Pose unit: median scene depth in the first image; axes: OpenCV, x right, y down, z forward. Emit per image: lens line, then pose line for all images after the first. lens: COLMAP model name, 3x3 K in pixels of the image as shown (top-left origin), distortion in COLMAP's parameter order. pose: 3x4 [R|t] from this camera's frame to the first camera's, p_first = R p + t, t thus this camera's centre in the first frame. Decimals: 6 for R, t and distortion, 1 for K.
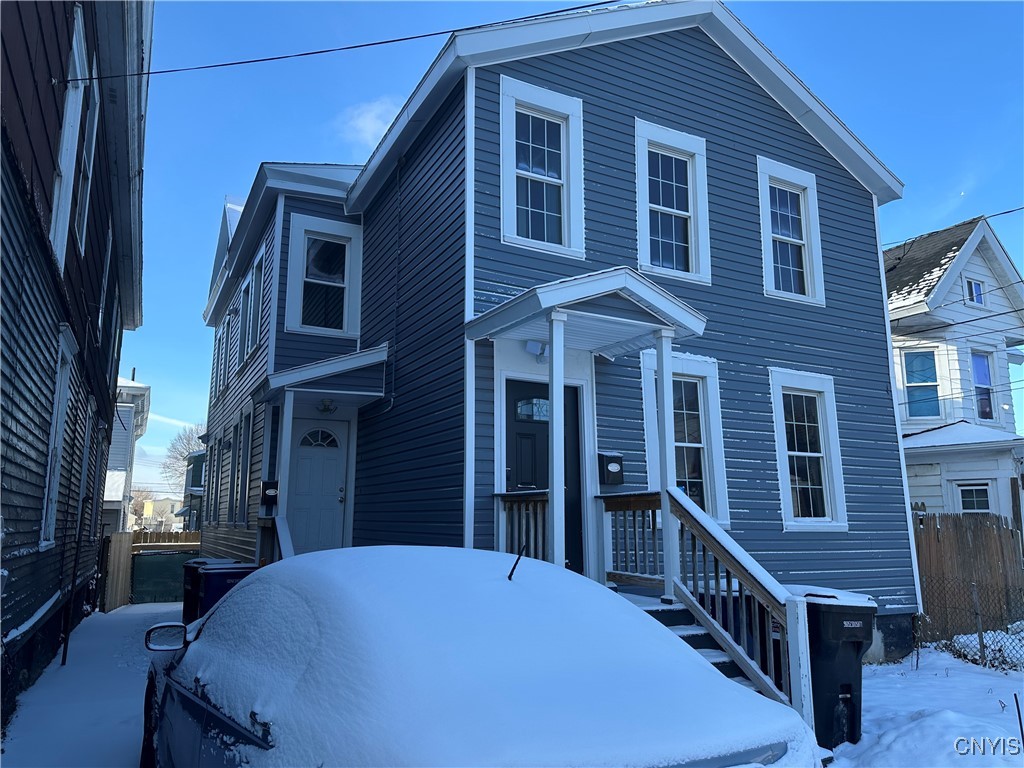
lens RADIAL K [[717.9, 0, 512.0], [0, 717.9, 384.0], [0, 0, 1]] dist [0.112943, -0.219915]
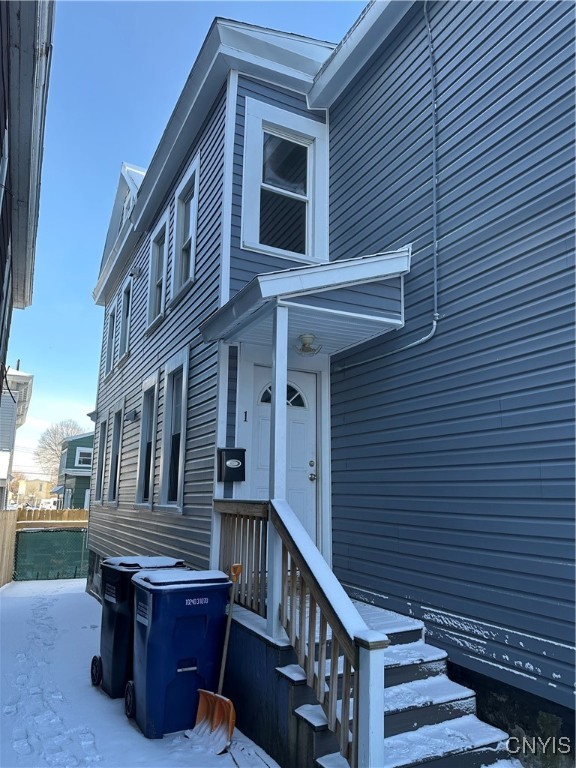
lens RADIAL K [[540.6, 0, 288.0], [0, 540.6, 384.0], [0, 0, 1]] dist [0.054926, -0.075247]
pose [[0.999932, 0.005970, -0.010028, -0.153114], [-0.006181, 0.999759, -0.021072, 0.045893], [0.009899, 0.021133, 0.999728, 0.265943]]
